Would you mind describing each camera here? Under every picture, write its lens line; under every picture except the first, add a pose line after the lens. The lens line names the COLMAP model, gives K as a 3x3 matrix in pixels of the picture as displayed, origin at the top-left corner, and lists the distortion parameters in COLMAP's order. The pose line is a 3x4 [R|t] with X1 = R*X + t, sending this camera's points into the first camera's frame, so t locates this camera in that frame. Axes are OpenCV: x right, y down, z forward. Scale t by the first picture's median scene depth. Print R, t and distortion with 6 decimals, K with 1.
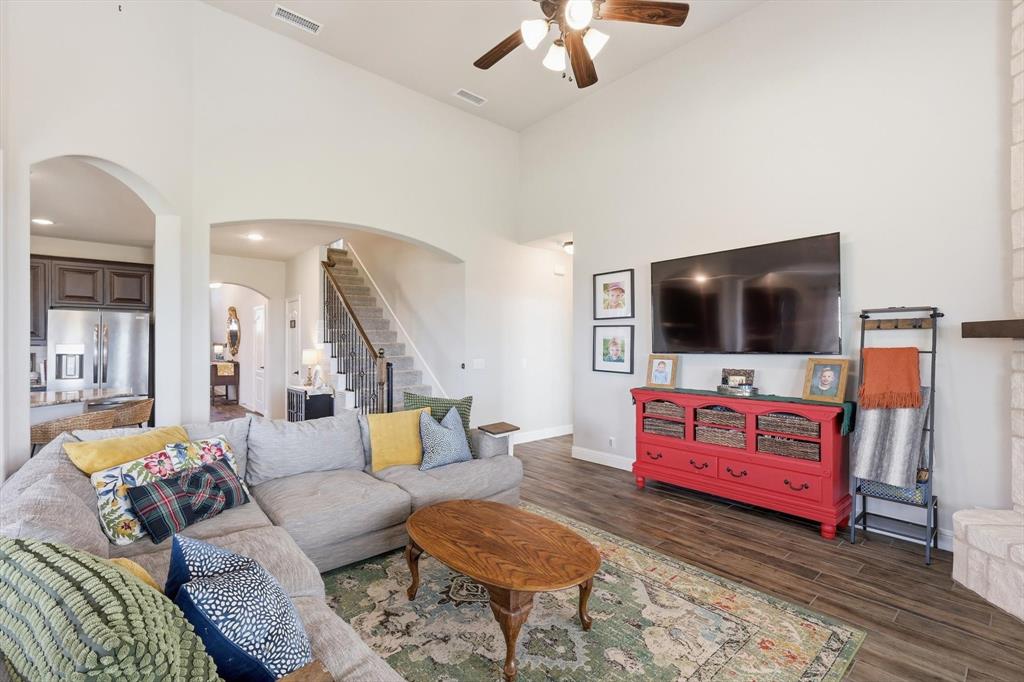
lens RADIAL K [[453.3, 0, 515.5], [0, 453.3, 342.3], [0, 0, 1]] dist [0.002070, 0.000990]
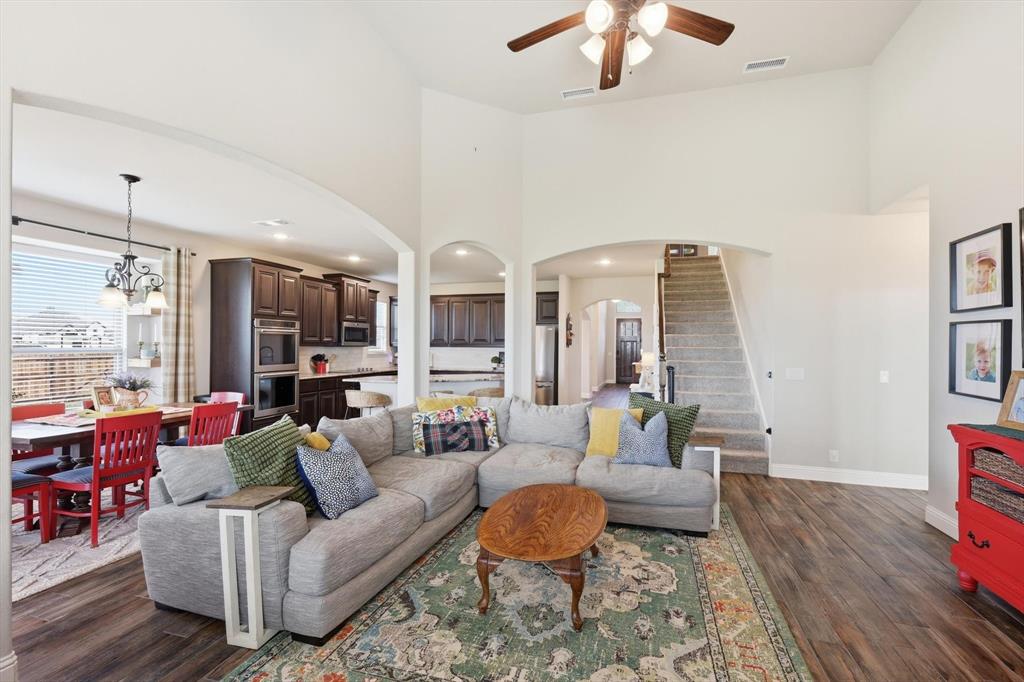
lens RADIAL K [[453.3, 0, 515.1], [0, 453.3, 343.4], [0, 0, 1]] dist [0.002070, 0.000990]
pose [[0.531748, -0.000279, -0.846903, 0.558392], [-0.005837, 0.999975, -0.003994, -0.001306], [0.846883, 0.007067, 0.531733, 0.200660]]
